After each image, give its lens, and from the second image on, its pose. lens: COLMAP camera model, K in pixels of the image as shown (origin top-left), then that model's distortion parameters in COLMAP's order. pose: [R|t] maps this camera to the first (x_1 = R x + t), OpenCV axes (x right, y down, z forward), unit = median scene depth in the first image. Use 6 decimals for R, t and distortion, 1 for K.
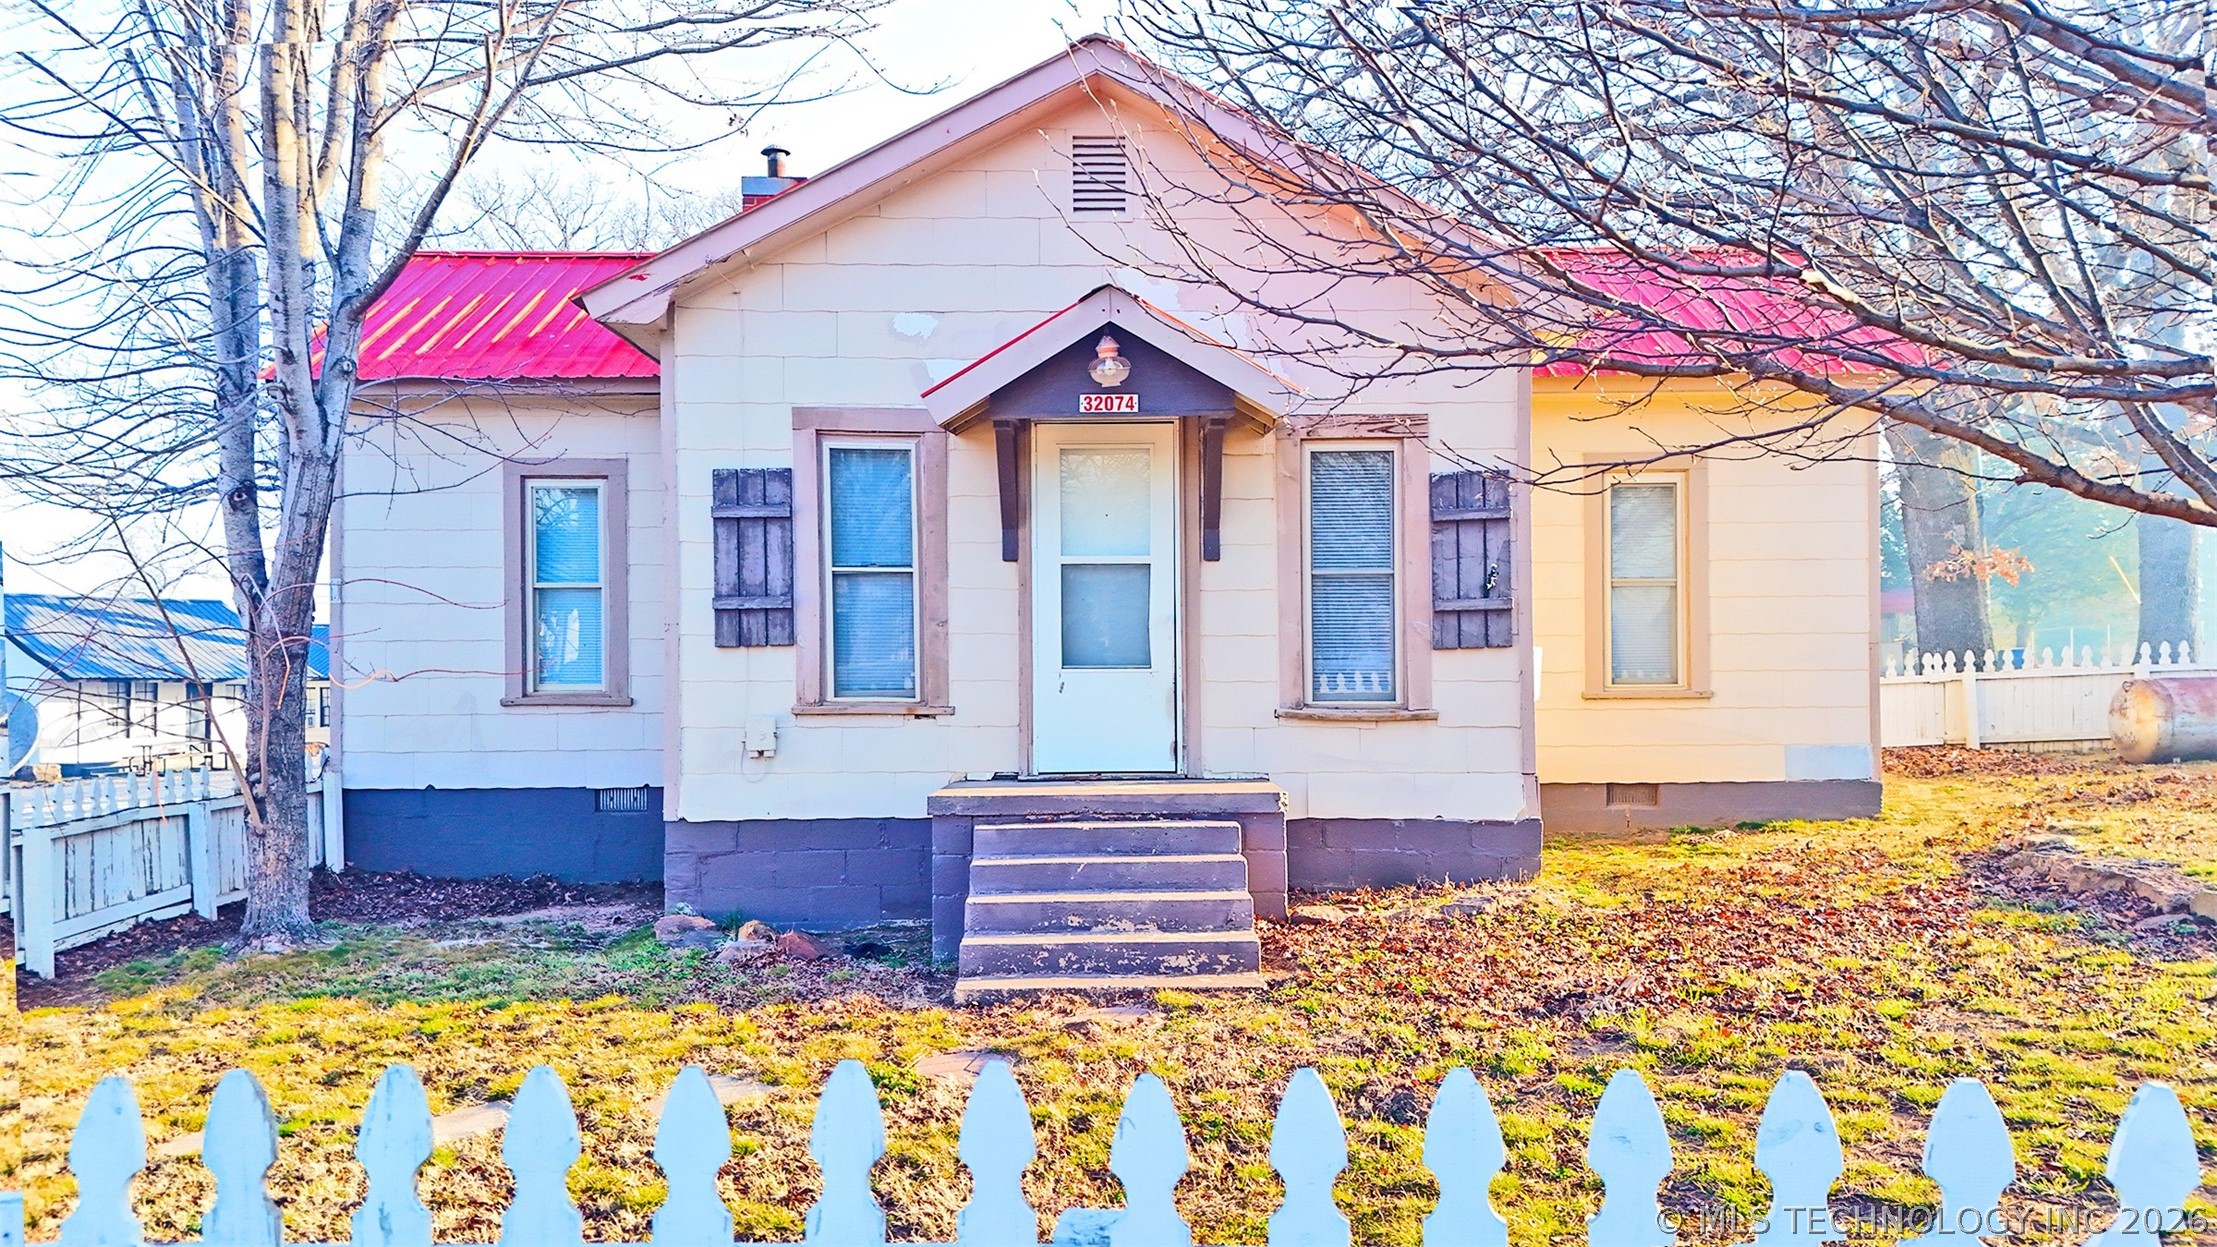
lens RADIAL K [[1637.3, 0, 1108.5], [0, 1637.3, 623.5], [0, 0, 1]] dist [0.085385, -0.071764]
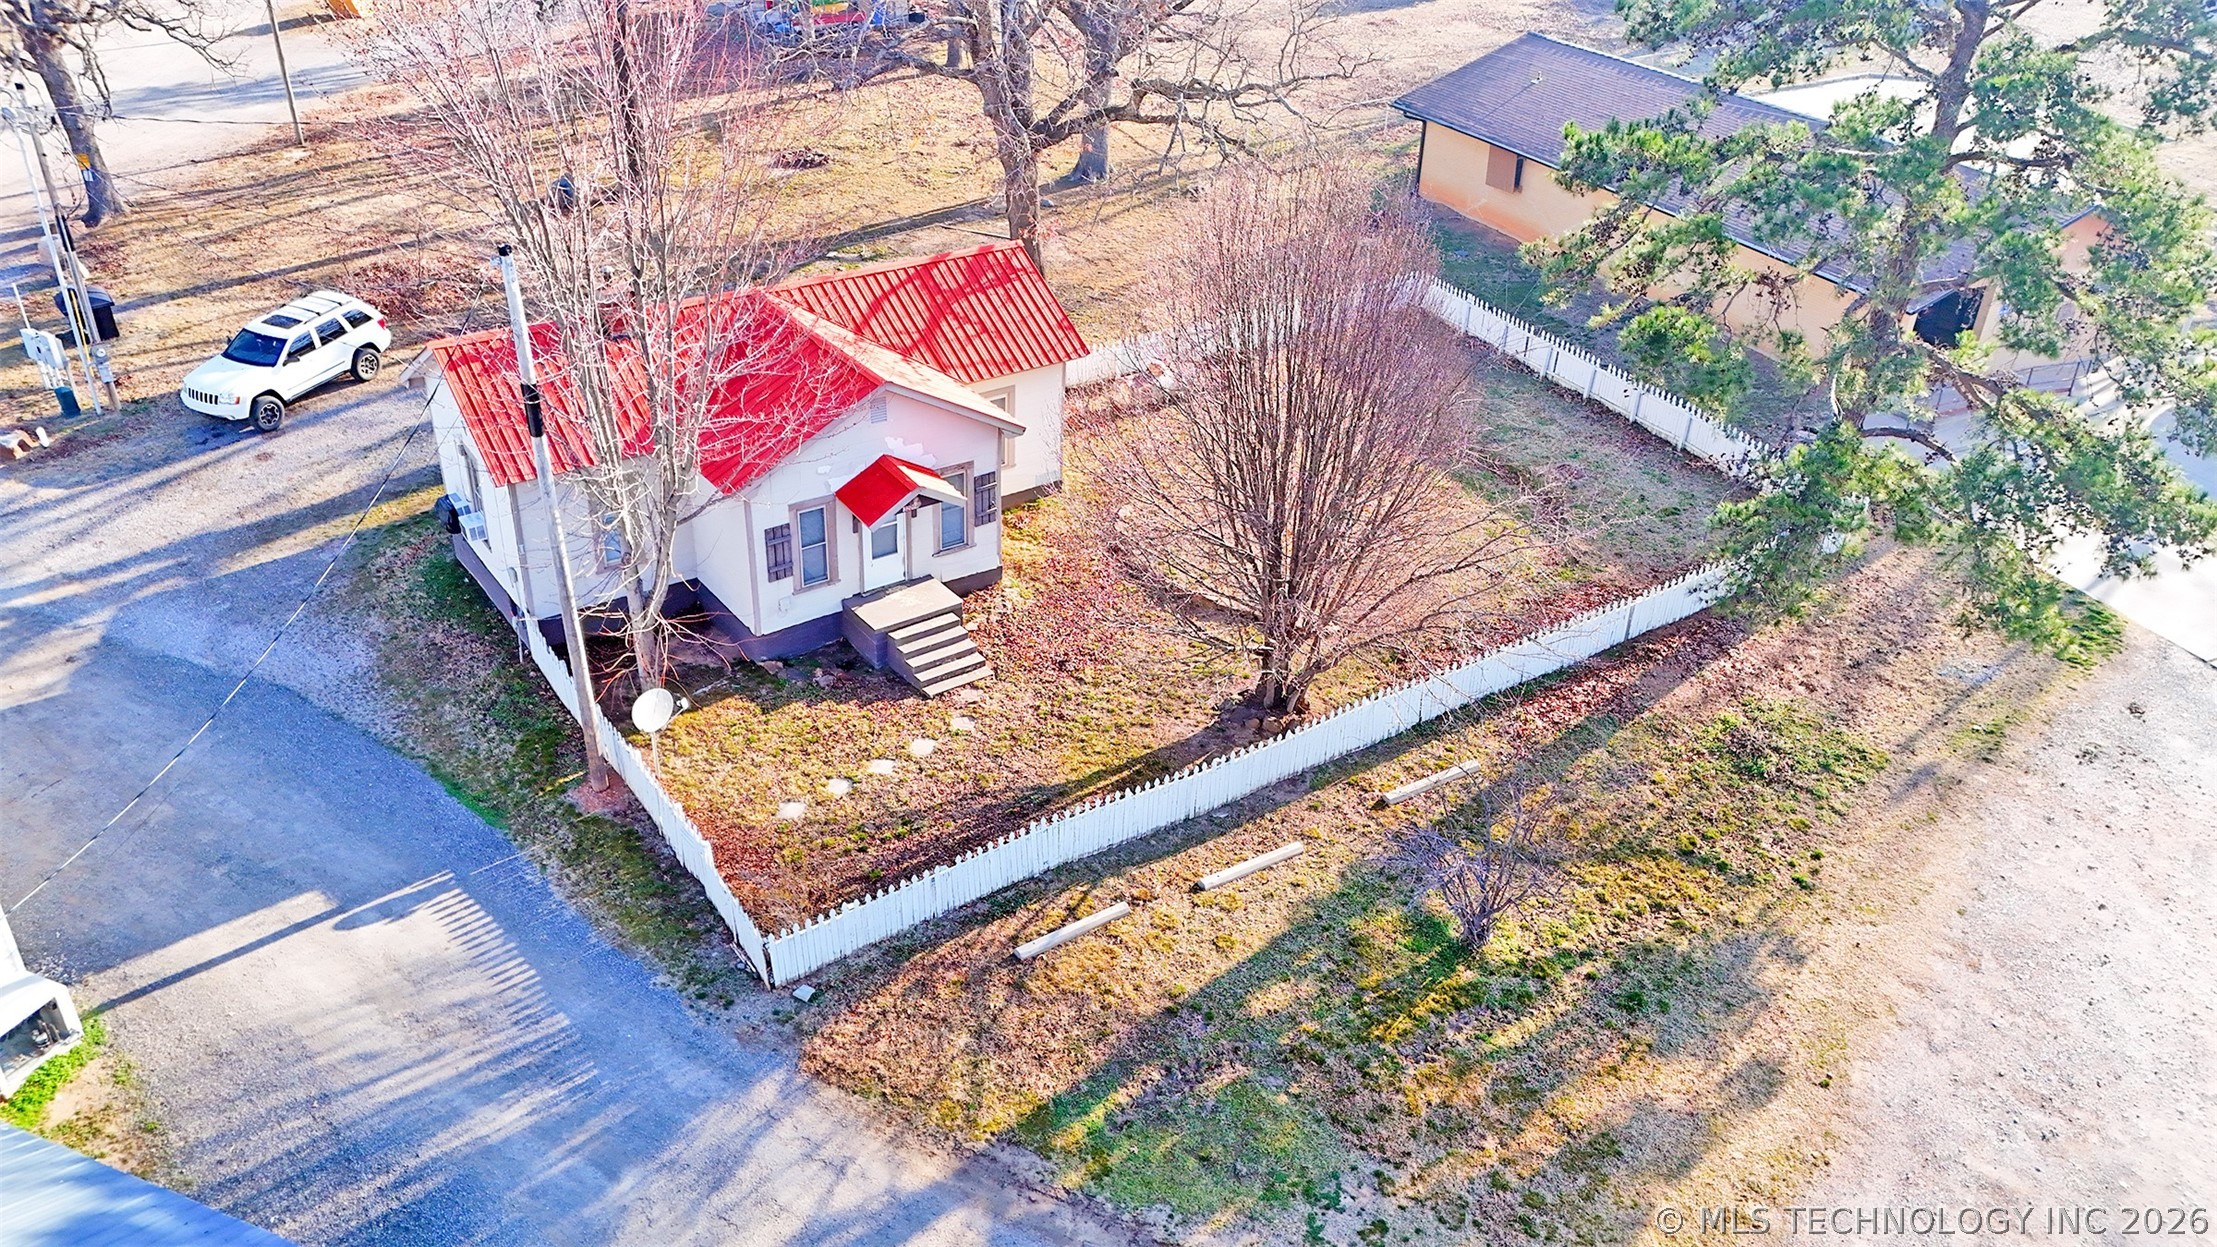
lens RADIAL K [[1637.3, 0, 1108.5], [0, 1637.3, 623.5], [0, 0, 1]] dist [0.085385, -0.071764]
pose [[0.808179, -0.277942, 0.519226, -1.305675], [-0.047313, 0.848141, 0.527653, -1.518729], [-0.587034, -0.451004, 0.672299, -1.388644]]
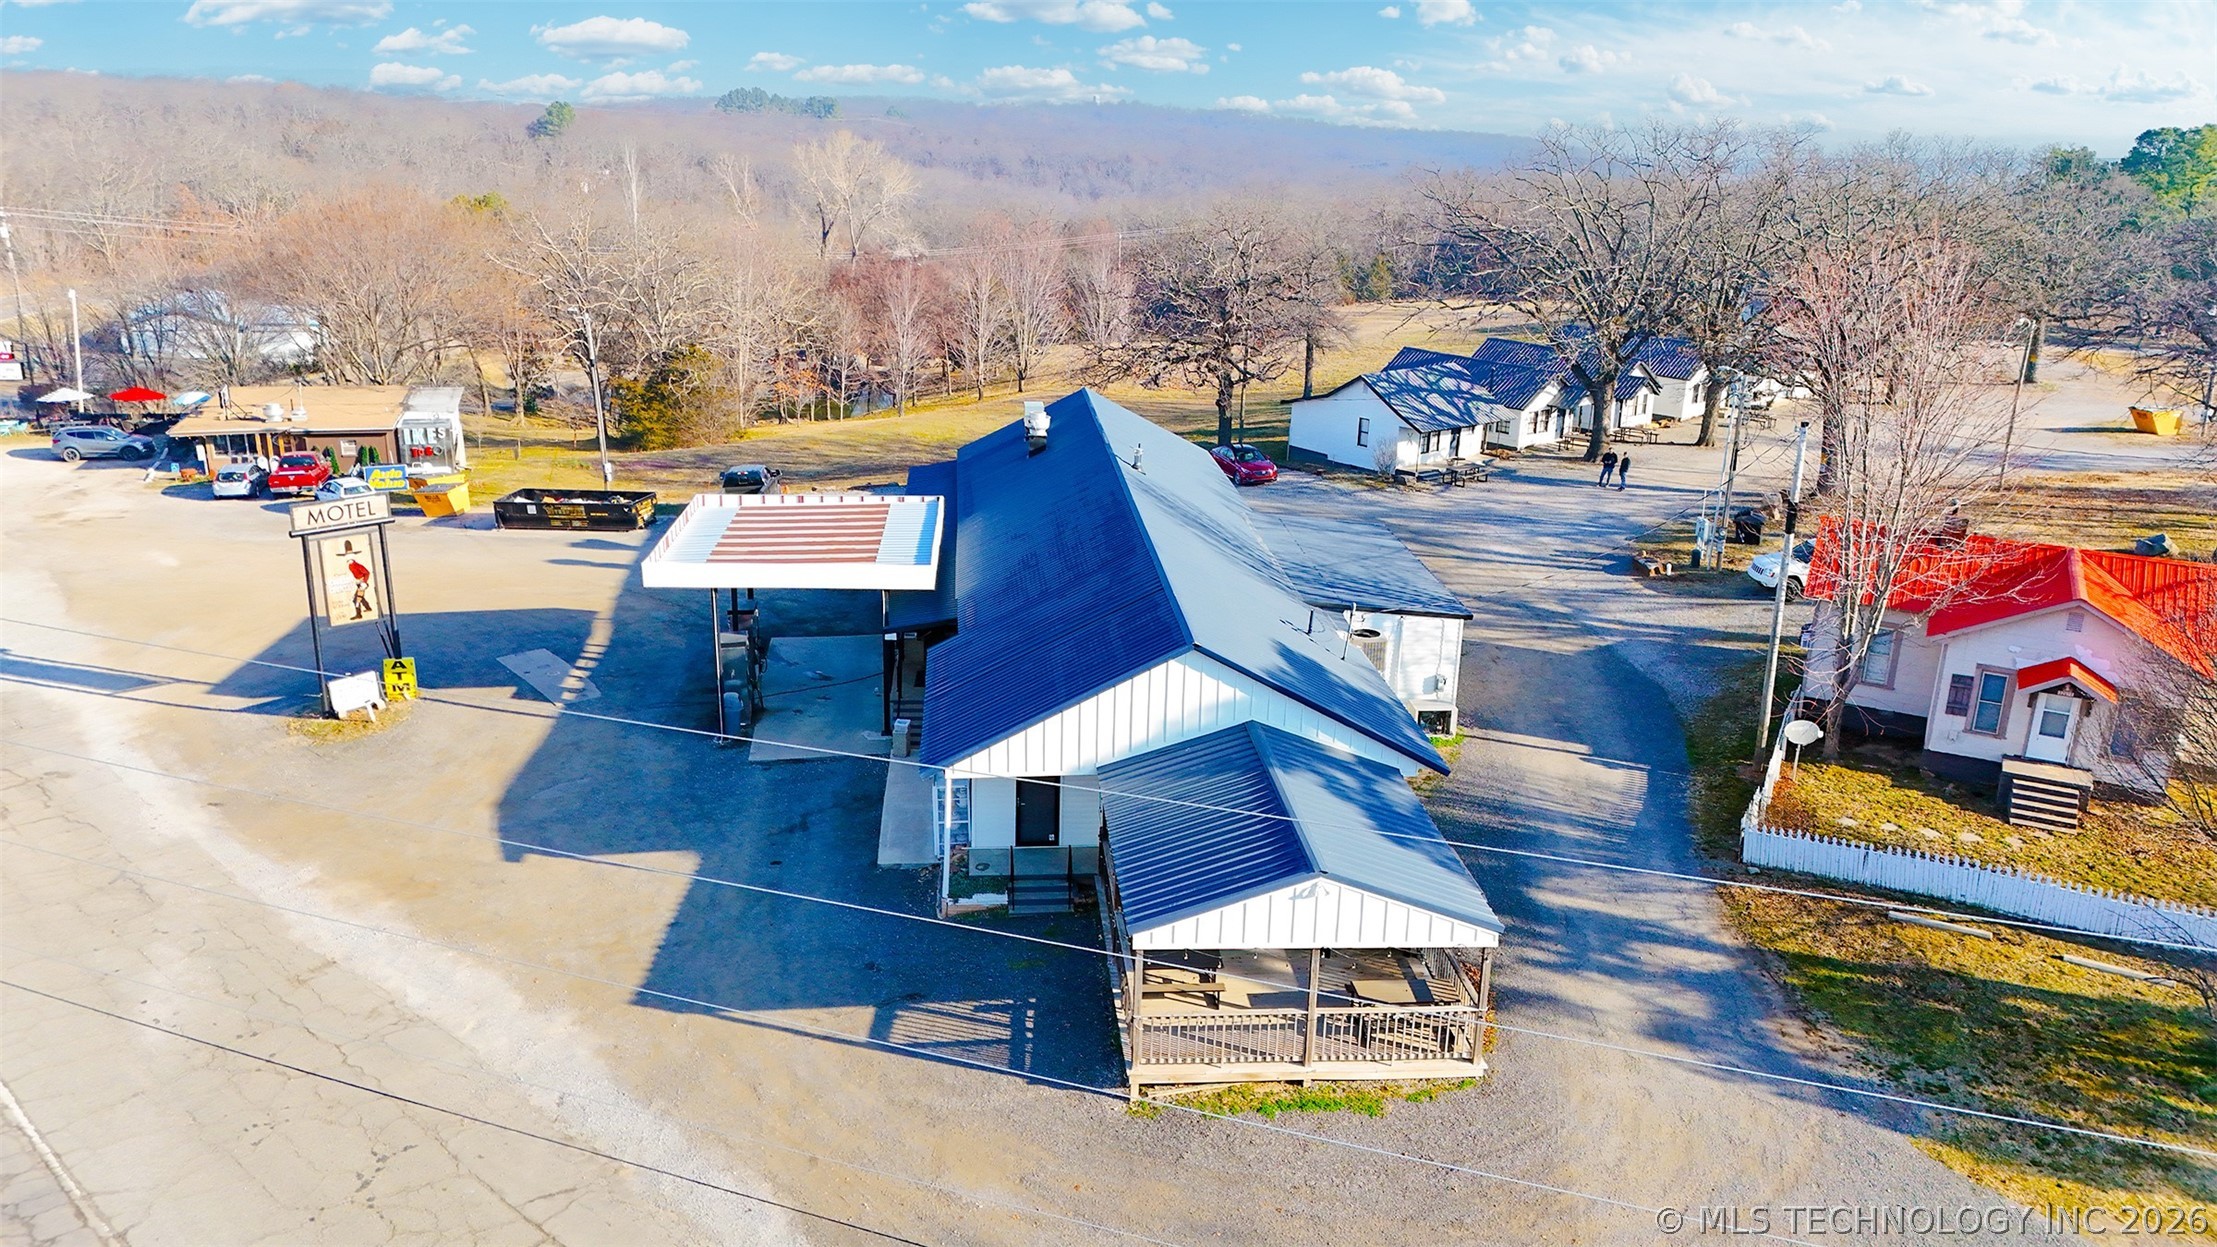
lens RADIAL K [[1637.3, 0, 1108.5], [0, 1637.3, 623.5], [0, 0, 1]] dist [0.085385, -0.071764]
pose [[0.888990, 0.170221, -0.425114, -0.369993], [-0.027862, 0.946731, 0.320818, -1.511921], [0.457079, -0.273360, 0.846377, -3.523548]]
